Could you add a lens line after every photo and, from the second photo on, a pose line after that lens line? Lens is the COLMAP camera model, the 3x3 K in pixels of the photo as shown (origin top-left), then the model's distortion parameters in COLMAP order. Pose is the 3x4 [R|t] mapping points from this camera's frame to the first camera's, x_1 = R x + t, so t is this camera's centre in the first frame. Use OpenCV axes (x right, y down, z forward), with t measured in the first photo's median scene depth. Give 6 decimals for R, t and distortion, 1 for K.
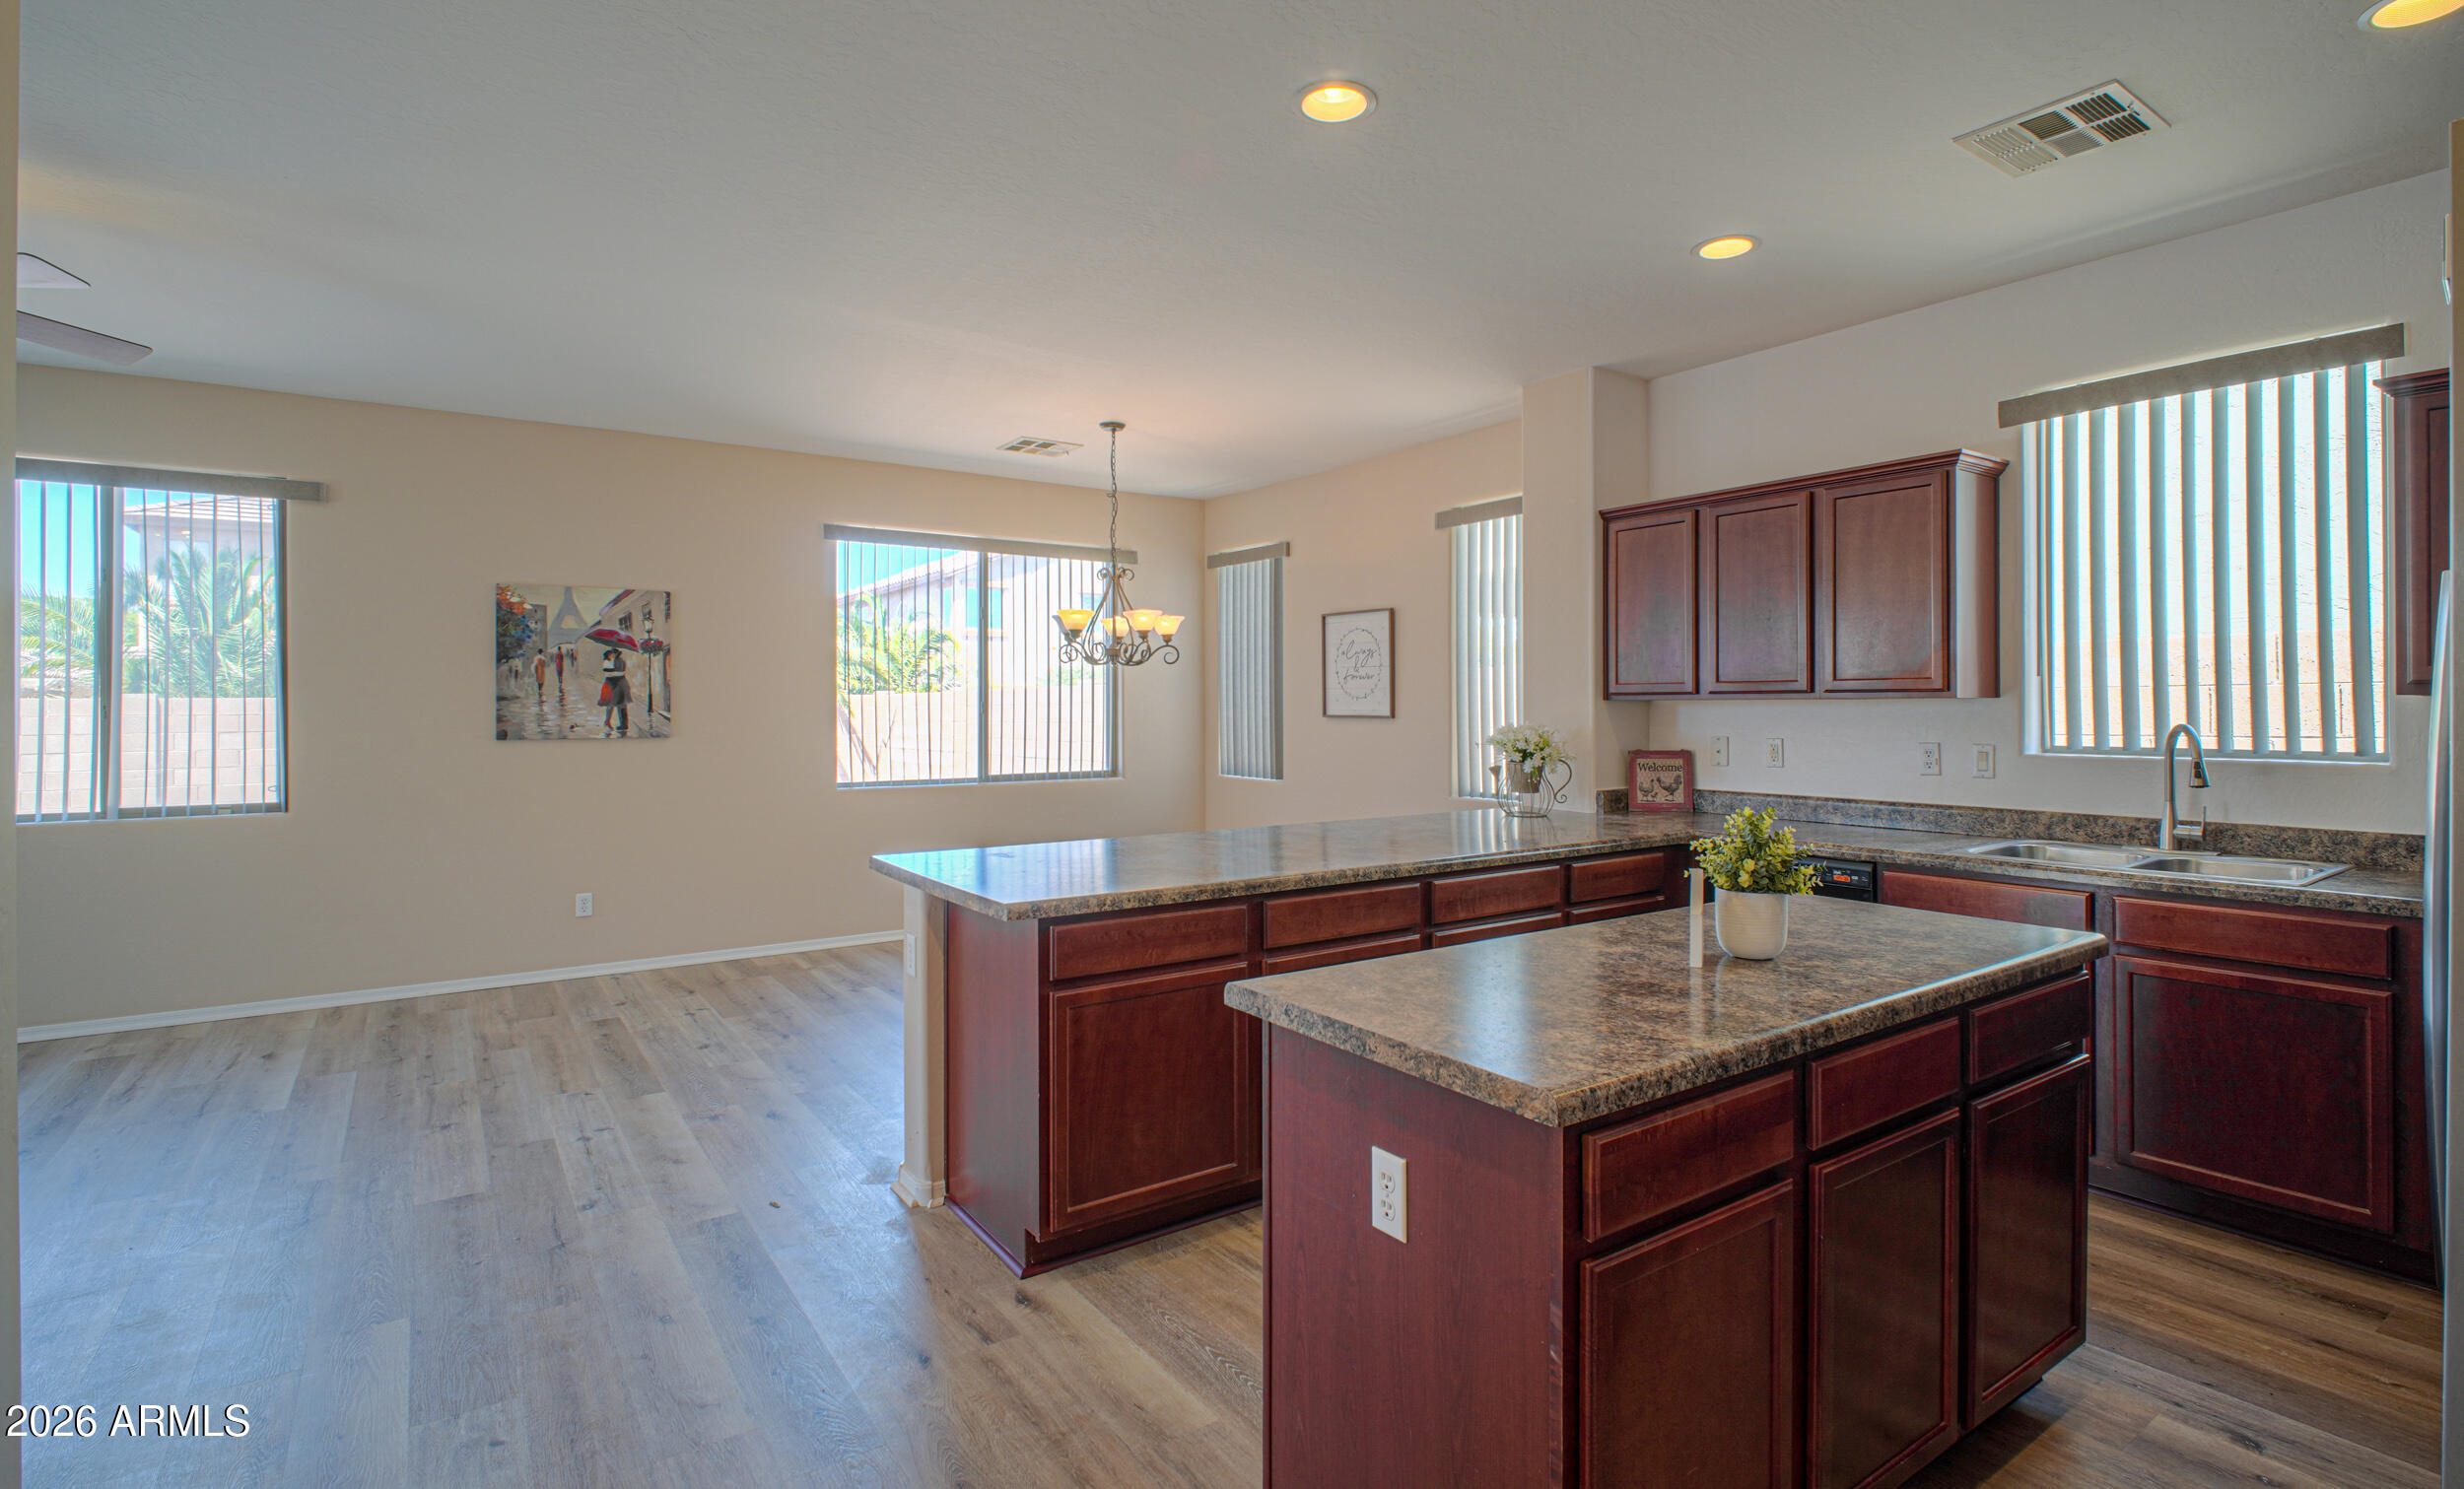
lens RADIAL K [[1185.1, 0, 1271.1], [0, 1185.1, 709.6], [0, 0, 1]] dist [0.001179, -0.007678]
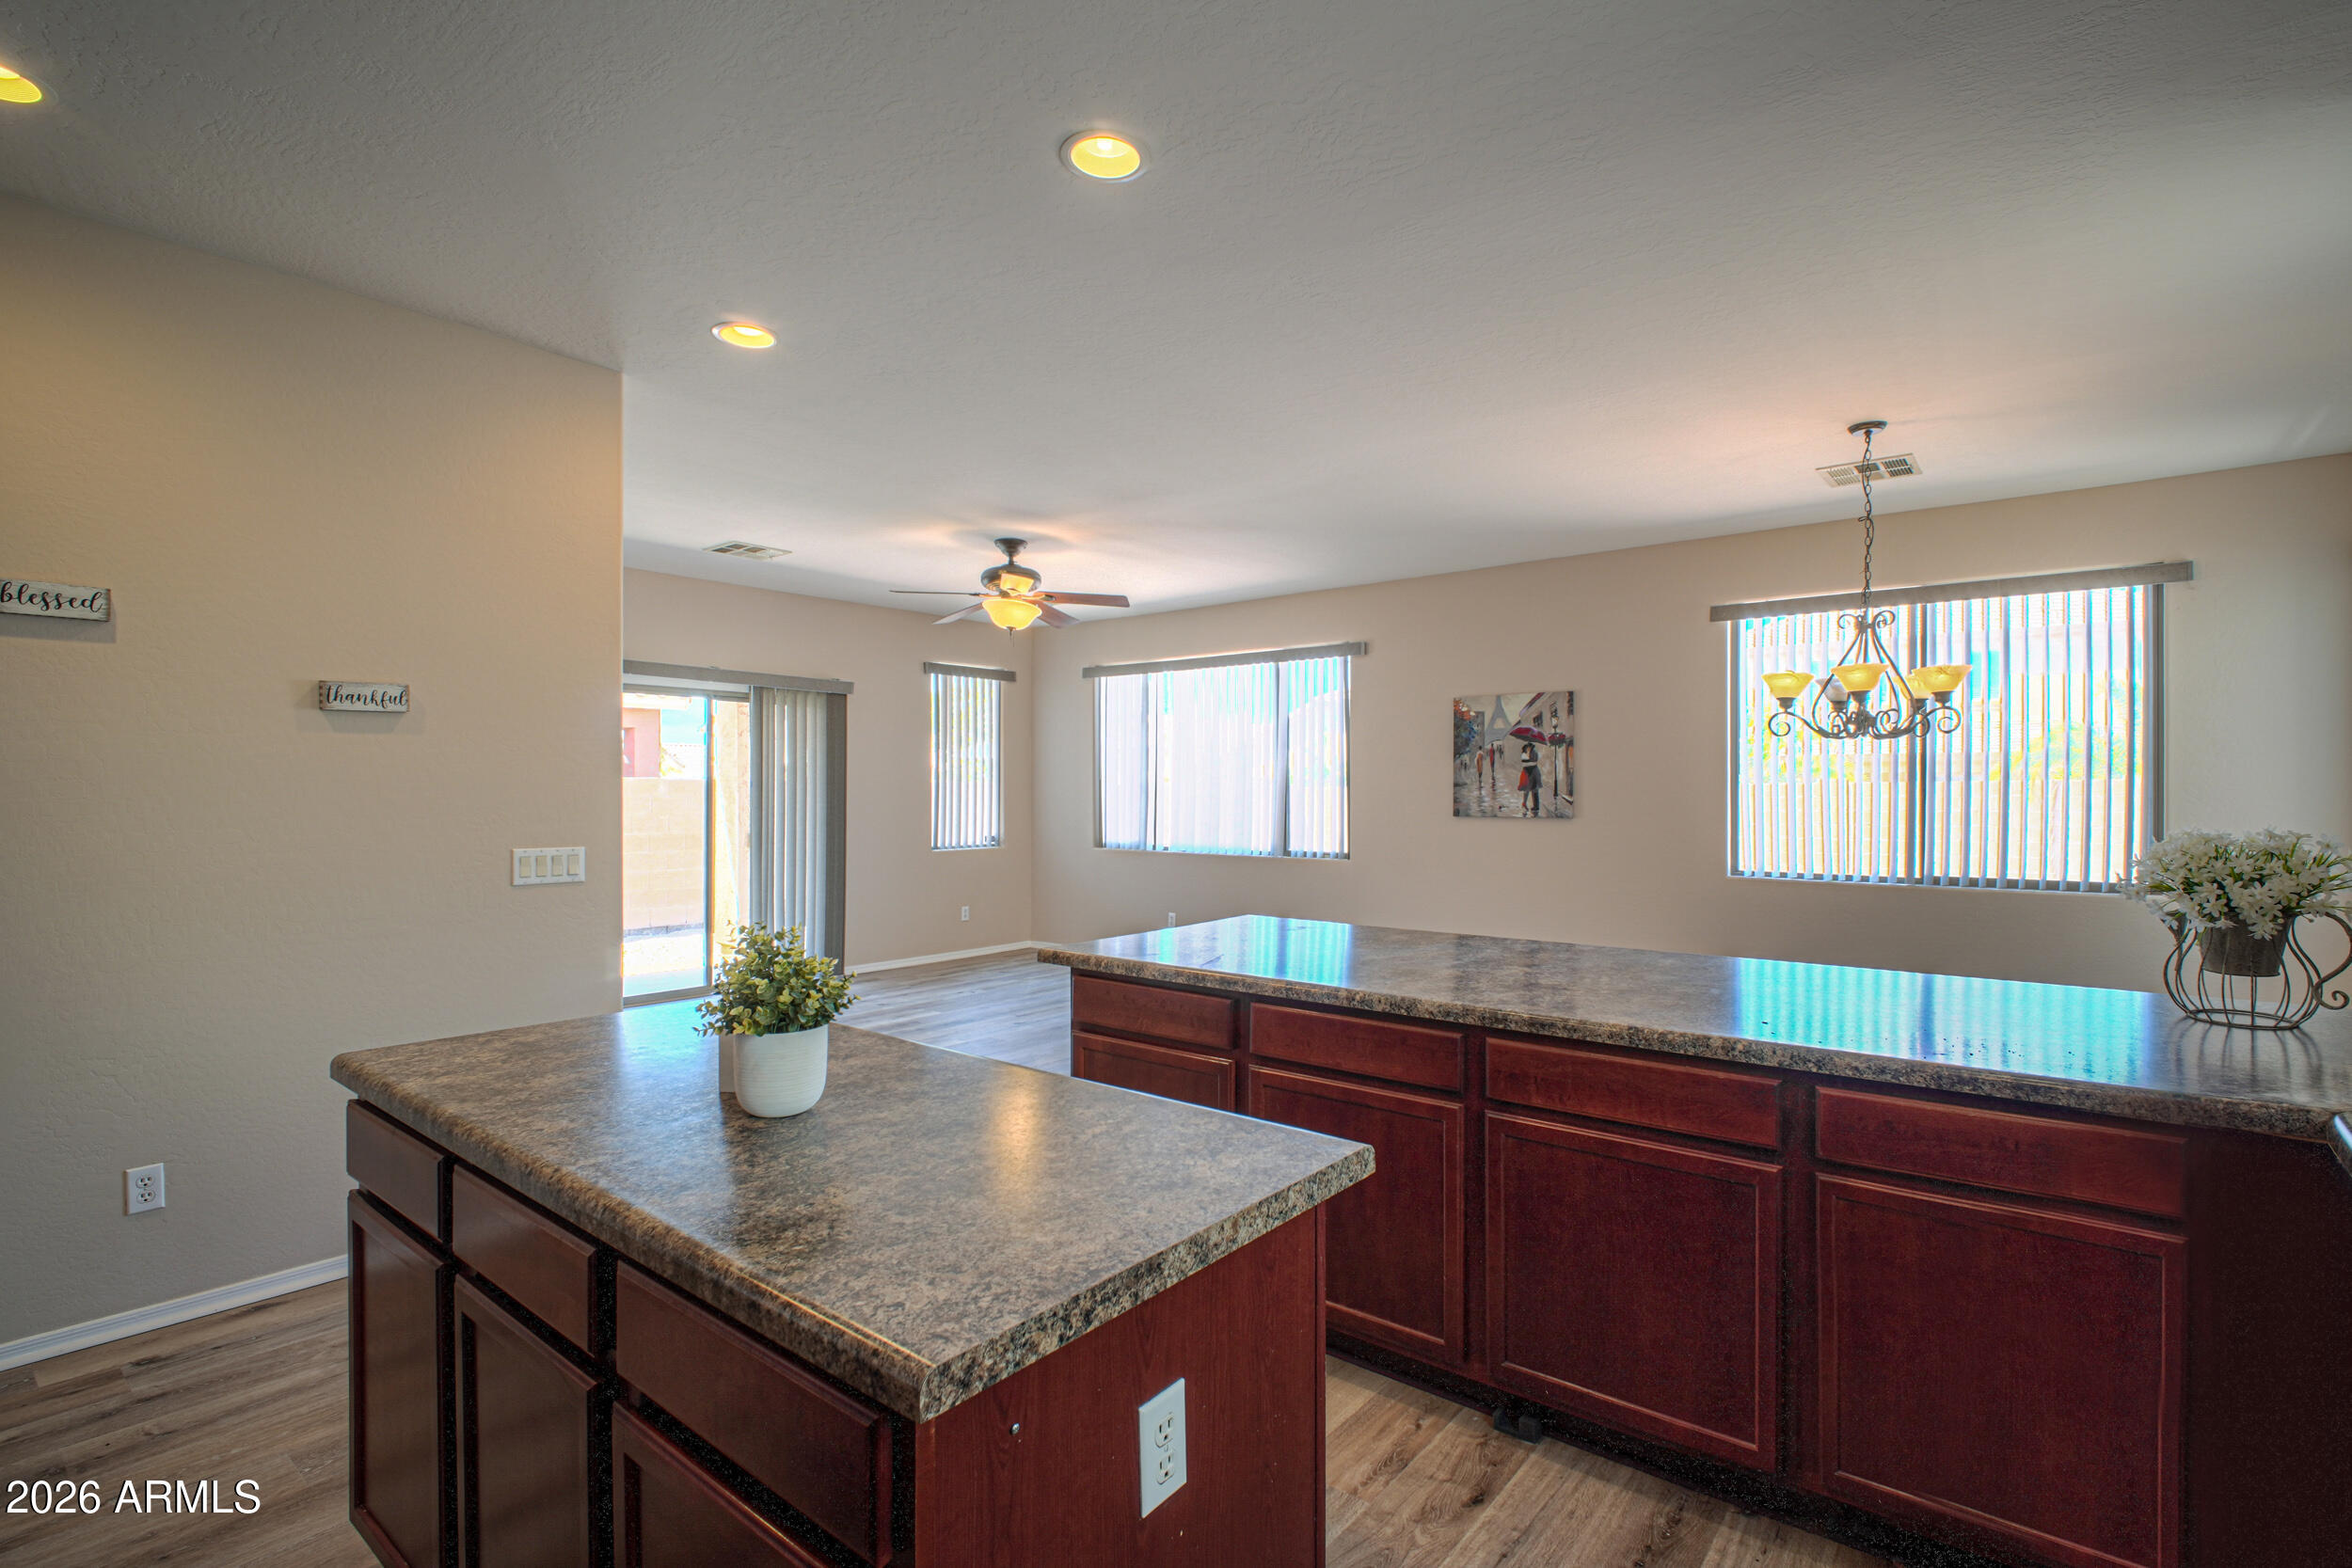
lens RADIAL K [[1077.0, 0, 1211.0], [0, 1077.0, 797.4], [0, 0, 1]] dist [-0.002492, -0.007669]
pose [[0.282489, 0.004675, -0.959259, 0.417609], [-0.003613, 0.999986, 0.003809, 0.000763], [0.959264, 0.002390, 0.282502, 0.395584]]
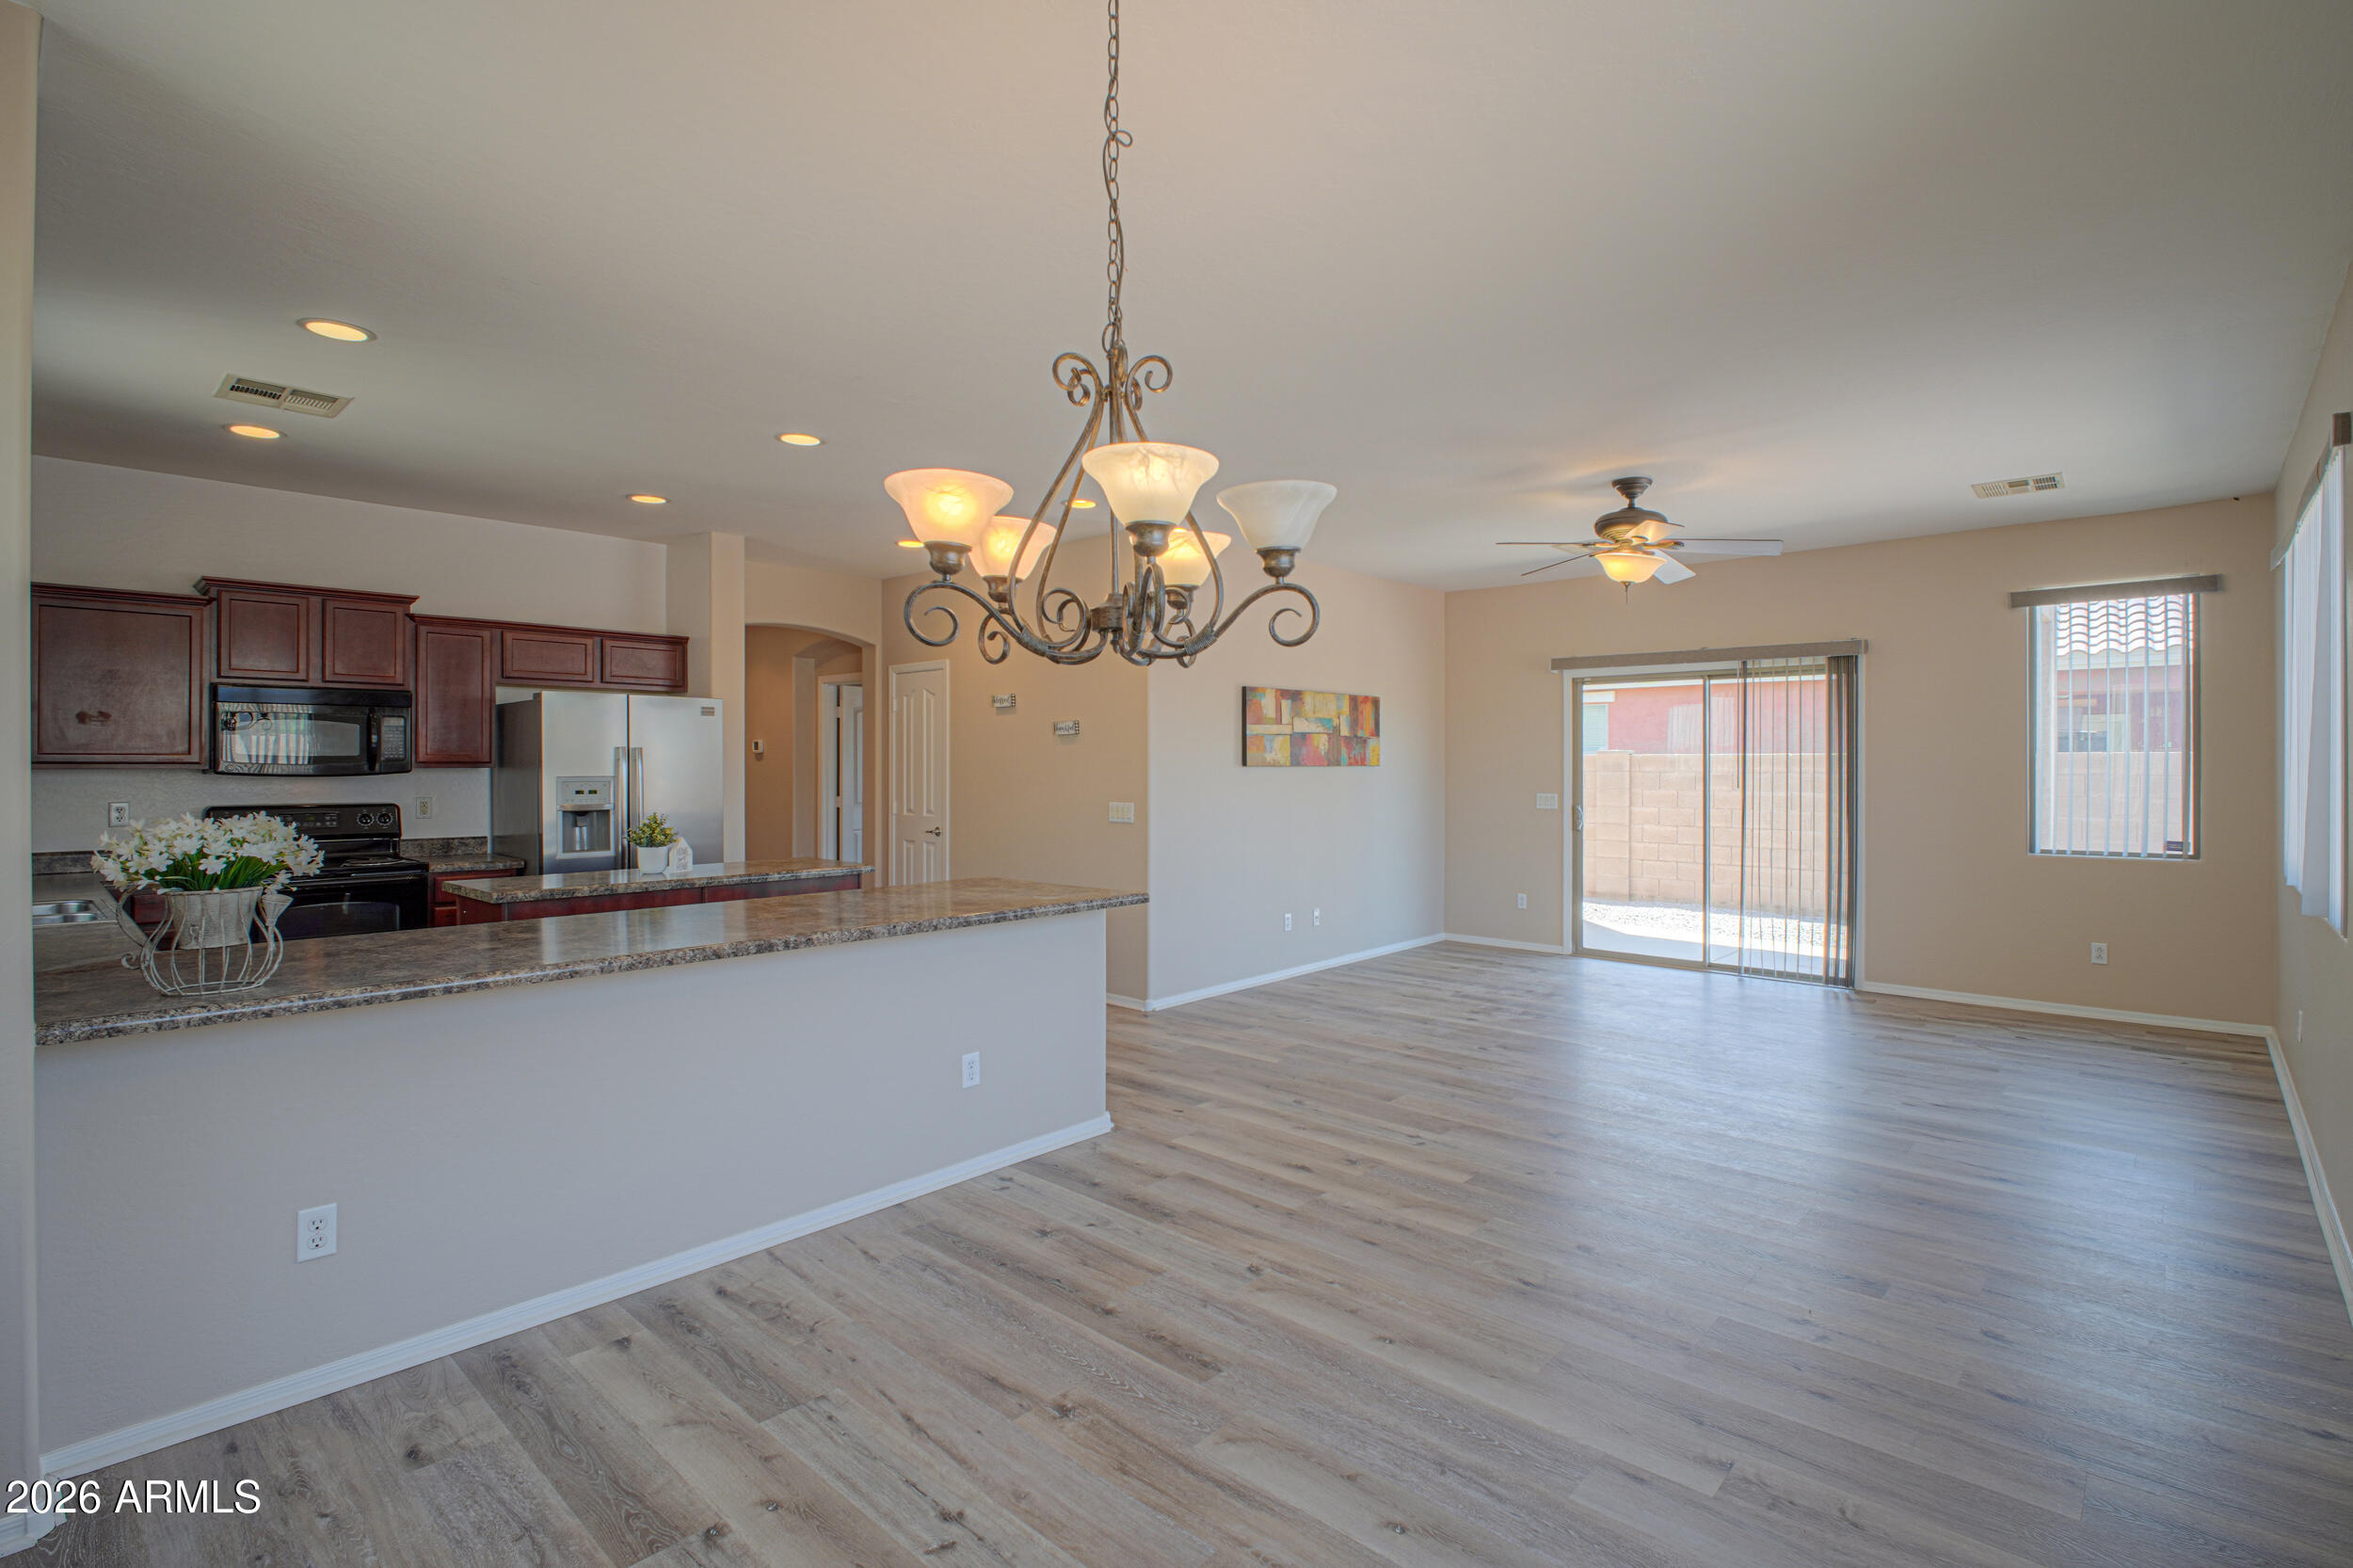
lens RADIAL K [[1077.6, 0, 1227.2], [0, 1077.6, 763.3], [0, 0, 1]] dist [-0.002492, -0.007669]
pose [[-0.973481, 0.001662, -0.228764, -0.095911], [0.001193, 0.999997, 0.002187, -0.010536], [0.228767, 0.001856, -0.973479, 1.305219]]
